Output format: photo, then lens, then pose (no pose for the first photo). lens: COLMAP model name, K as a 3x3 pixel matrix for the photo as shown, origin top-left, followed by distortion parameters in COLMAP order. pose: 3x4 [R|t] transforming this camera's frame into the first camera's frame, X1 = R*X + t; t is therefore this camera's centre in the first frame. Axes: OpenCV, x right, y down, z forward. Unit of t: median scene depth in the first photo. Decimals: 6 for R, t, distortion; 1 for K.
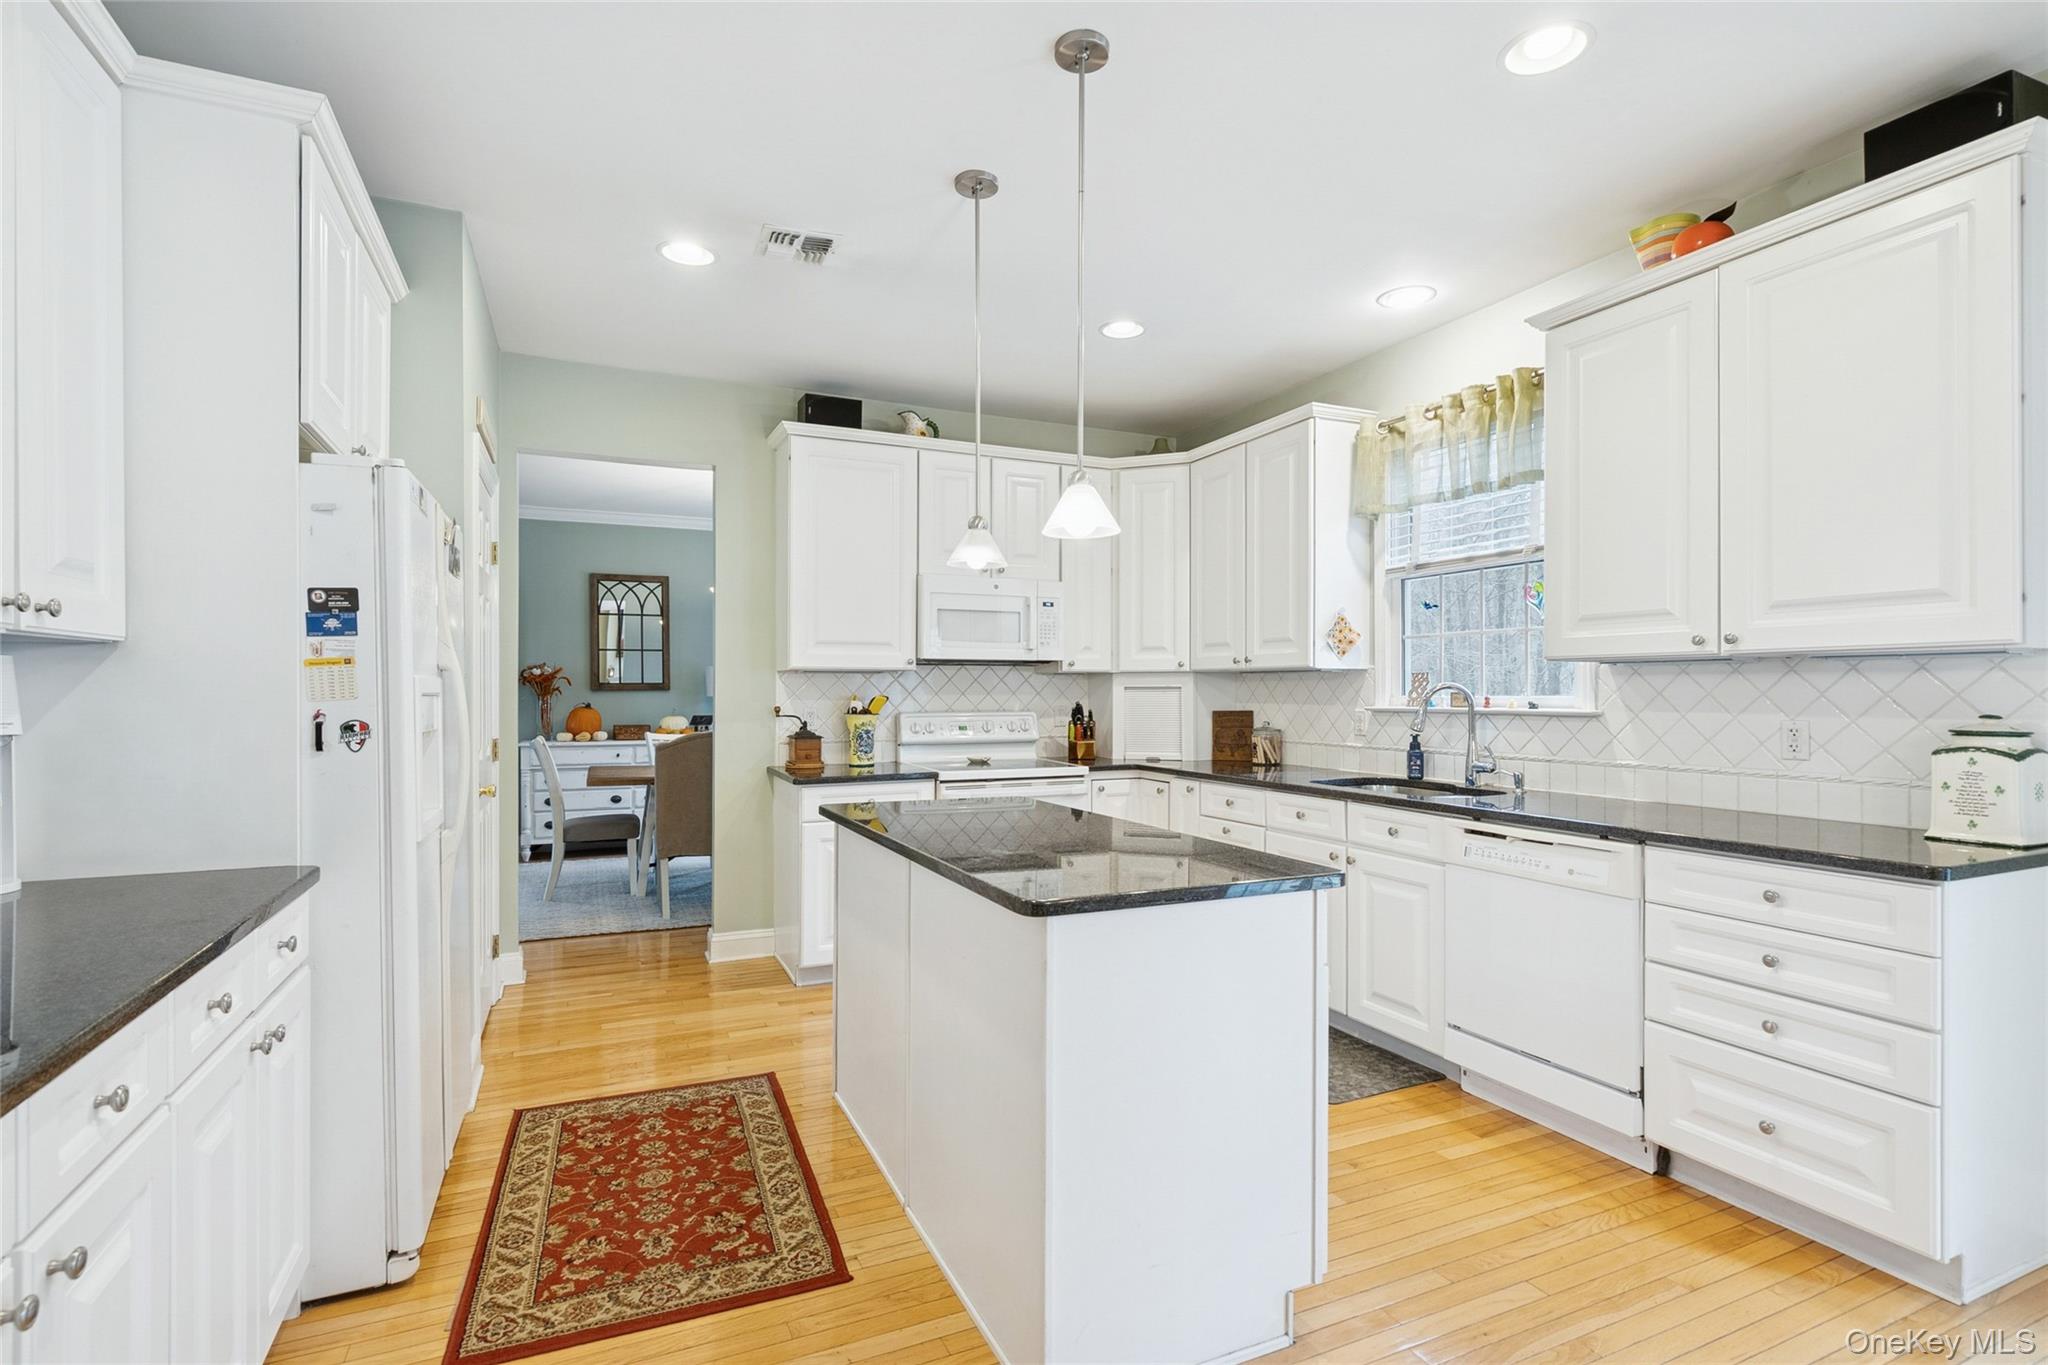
lens RADIAL K [[984.5, 0, 1034.1], [0, 984.5, 676.9], [0, 0, 1]] dist [-0.000856, 0.000375]
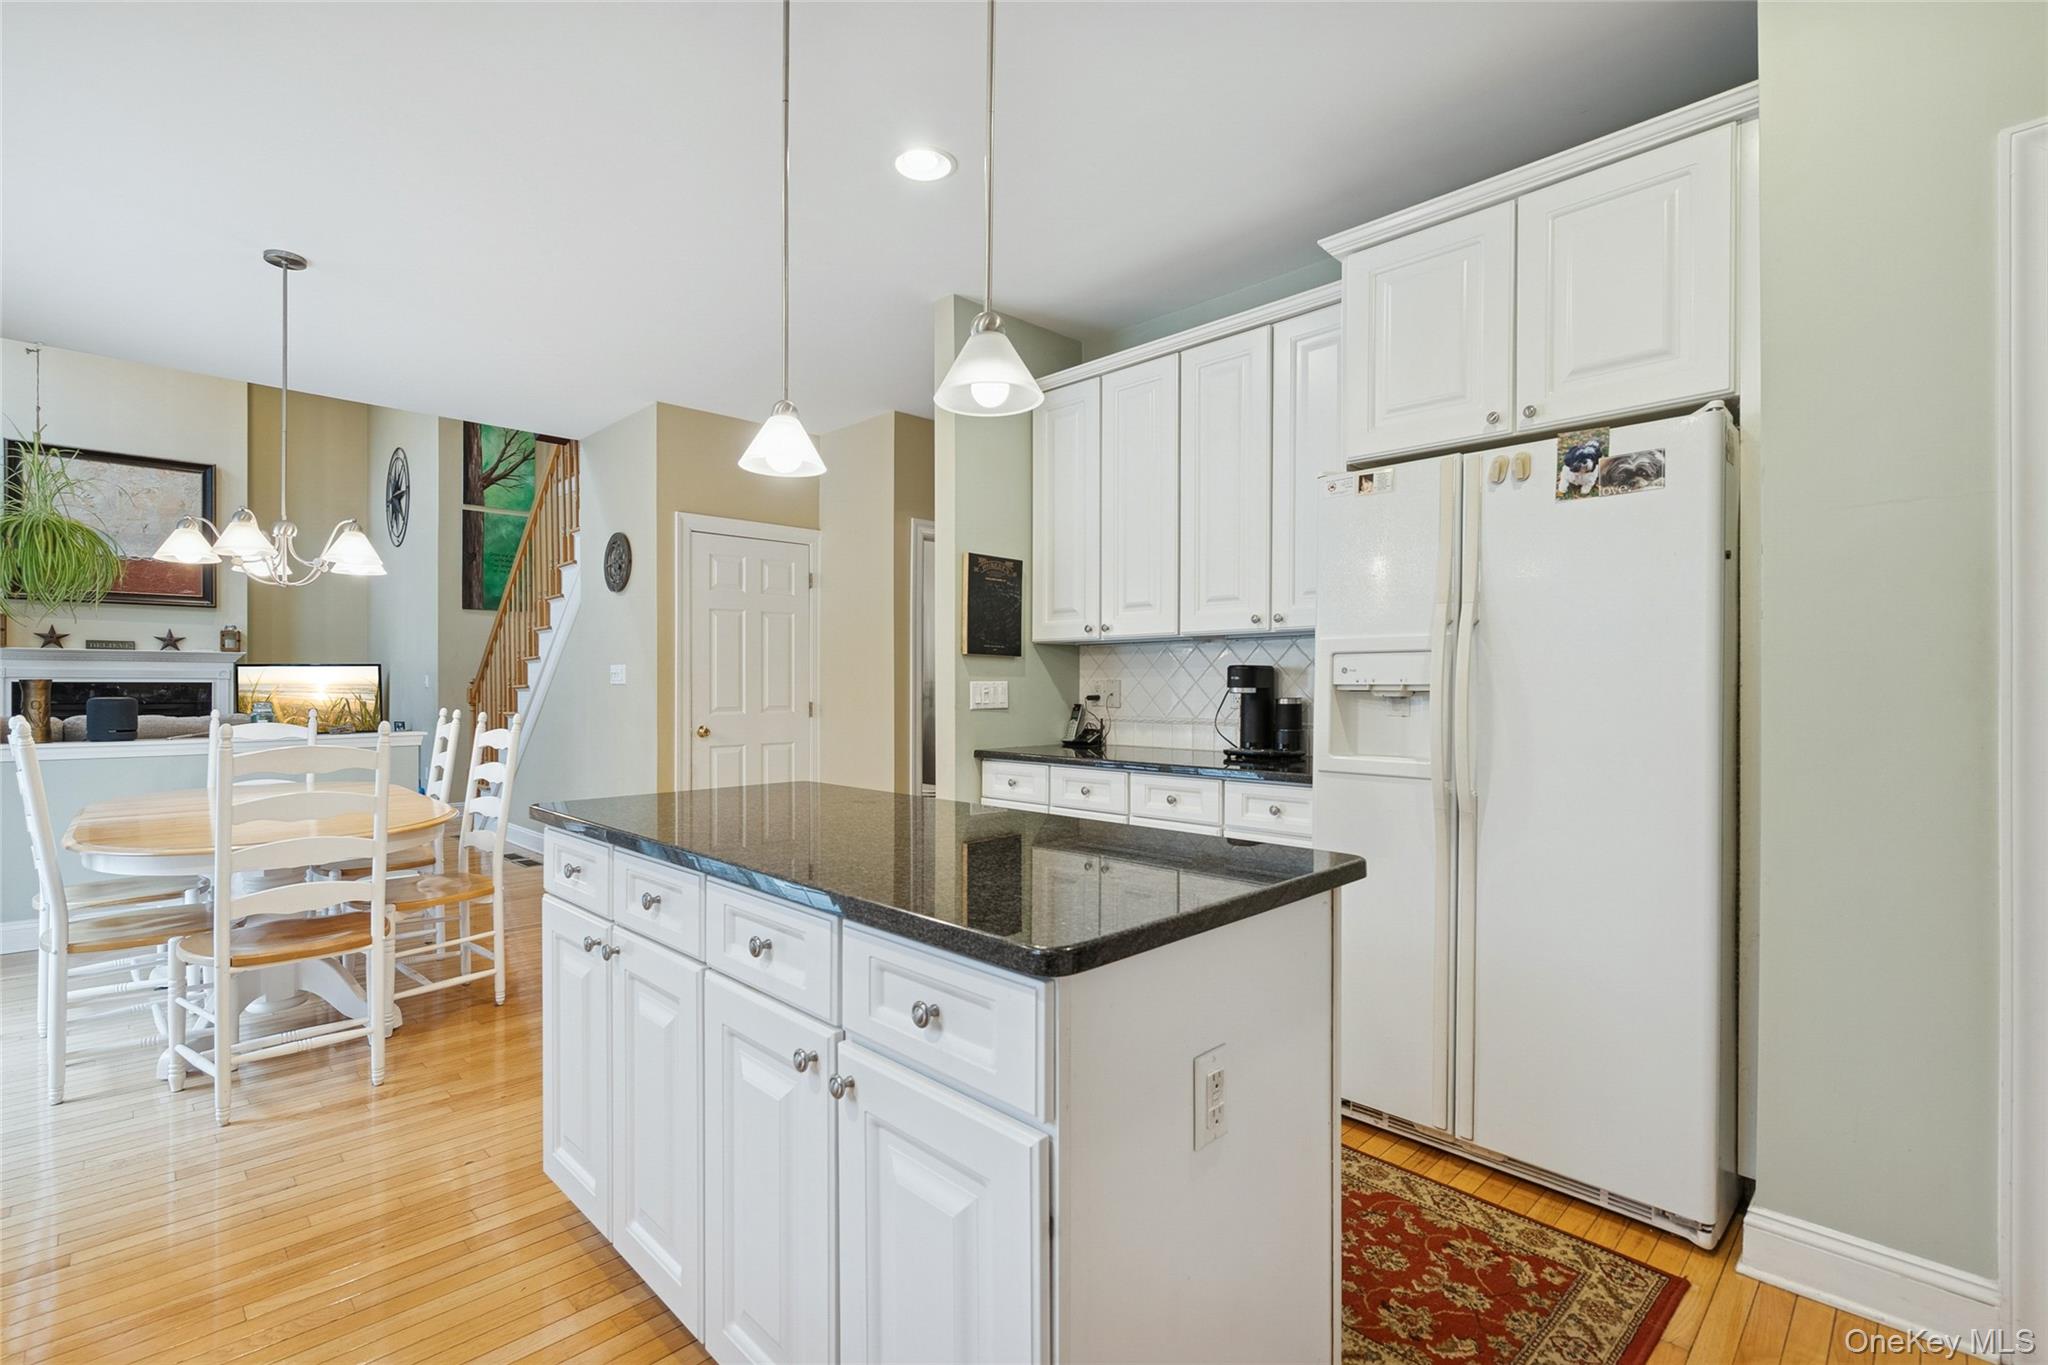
lens RADIAL K [[938.1, 0, 1018.4], [0, 938.1, 671.9], [0, 0, 1]] dist [-0.000633, -0.000059]
pose [[-0.941183, -0.003812, -0.337876, 0.069140], [0.006165, 0.999576, -0.028452, 0.036436], [0.337841, -0.028861, -0.940761, 0.992204]]
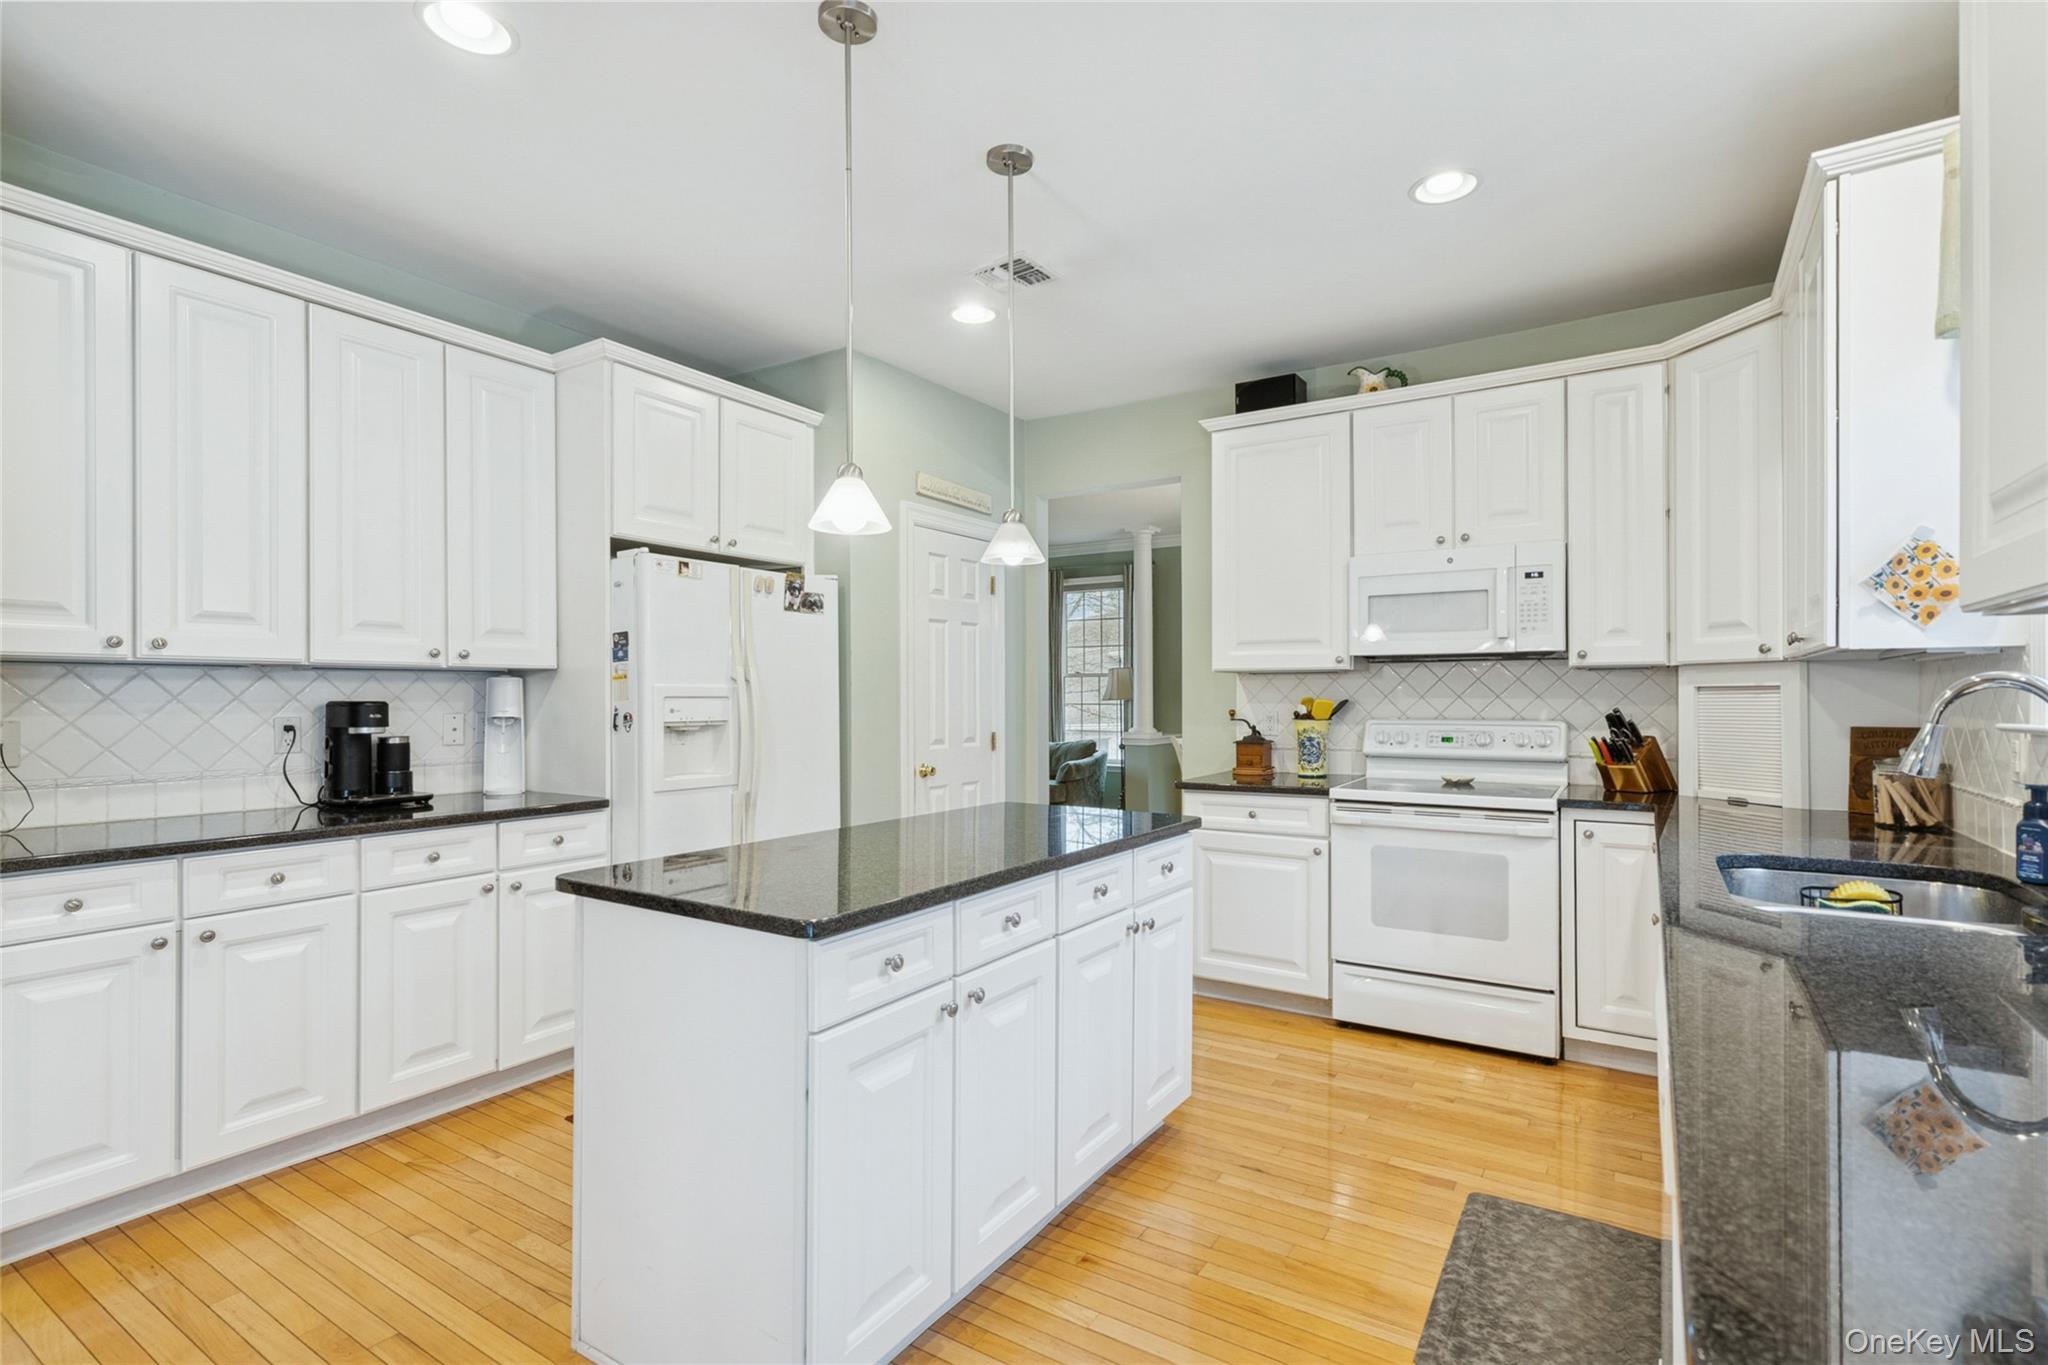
lens RADIAL K [[967.2, 0, 1002.4], [0, 967.2, 693.9], [0, 0, 1]] dist [0.003544, -0.000098]
pose [[0.525969, -0.002363, -0.850501, 0.477784], [0.013976, 0.999885, 0.005865, 0.005861], [0.850389, -0.014972, 0.525941, 0.327342]]
